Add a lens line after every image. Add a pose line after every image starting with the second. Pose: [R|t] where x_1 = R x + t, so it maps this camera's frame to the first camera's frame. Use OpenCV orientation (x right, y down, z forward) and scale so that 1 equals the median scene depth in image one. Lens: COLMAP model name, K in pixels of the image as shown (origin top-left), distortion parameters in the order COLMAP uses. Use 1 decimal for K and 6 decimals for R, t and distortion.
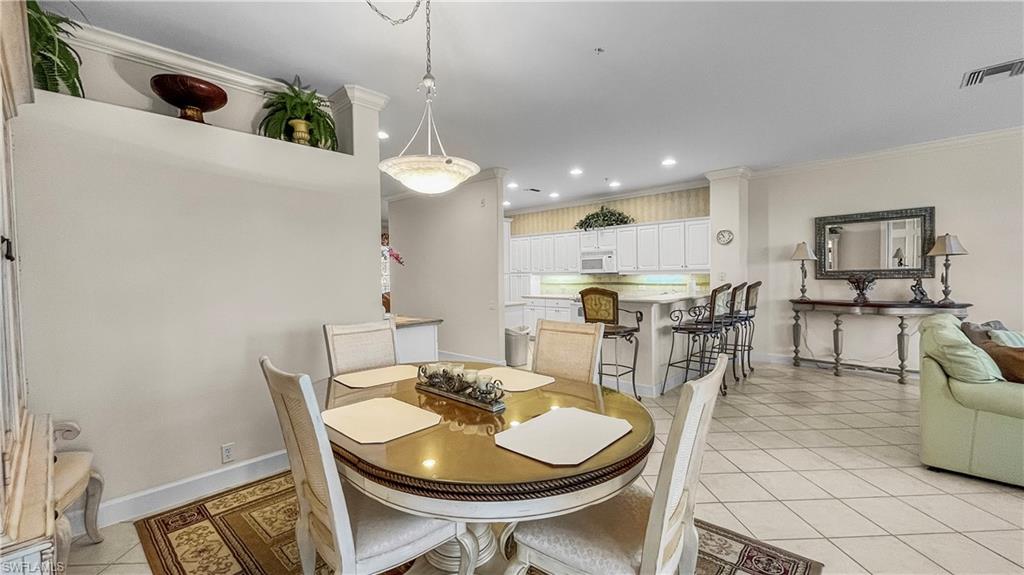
lens RADIAL K [[414.9, 0, 510.8], [0, 414.9, 285.4], [0, 0, 1]] dist [-0.003344, -0.000229]
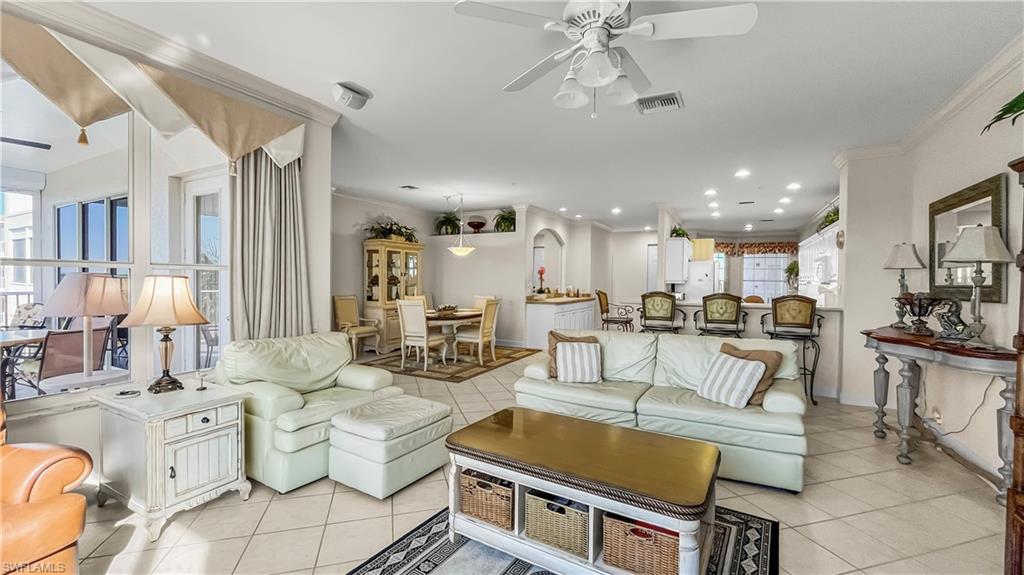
lens RADIAL K [[414.9, 0, 509.5], [0, 414.9, 282.5], [0, 0, 1]] dist [-0.003344, -0.000229]
pose [[0.242499, 0.024354, -0.969846, 1.218552], [-0.037224, 0.999182, 0.015783, -0.026014], [0.969437, 0.032274, 0.243207, 0.208996]]
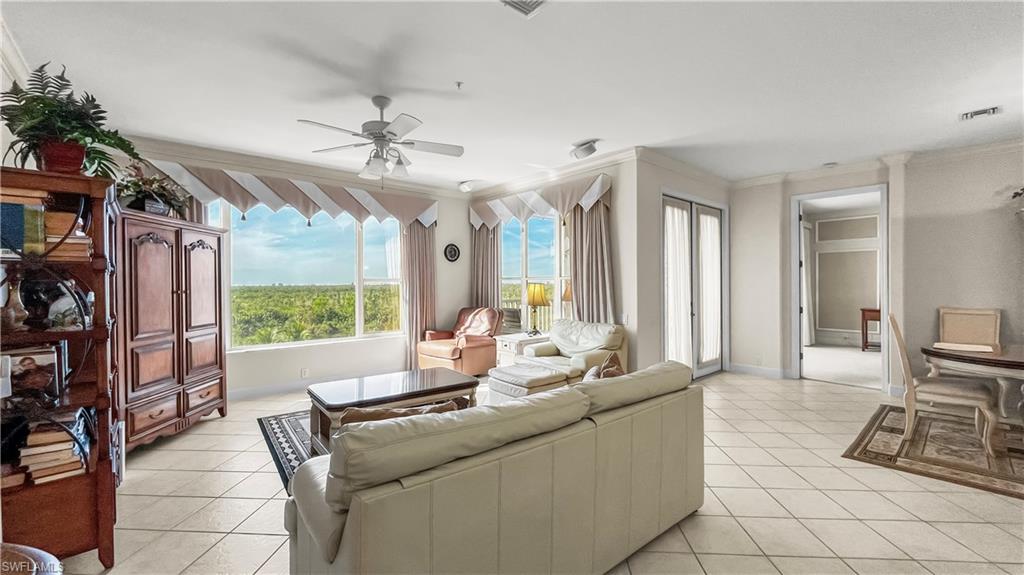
lens RADIAL K [[414.9, 0, 510.5], [0, 414.9, 281.6], [0, 0, 1]] dist [-0.003344, -0.000229]
pose [[-0.994817, 0.020350, 0.099627, 0.647192], [0.022225, 0.999595, 0.017747, -0.034311], [-0.099226, 0.019869, -0.994867, 0.938965]]
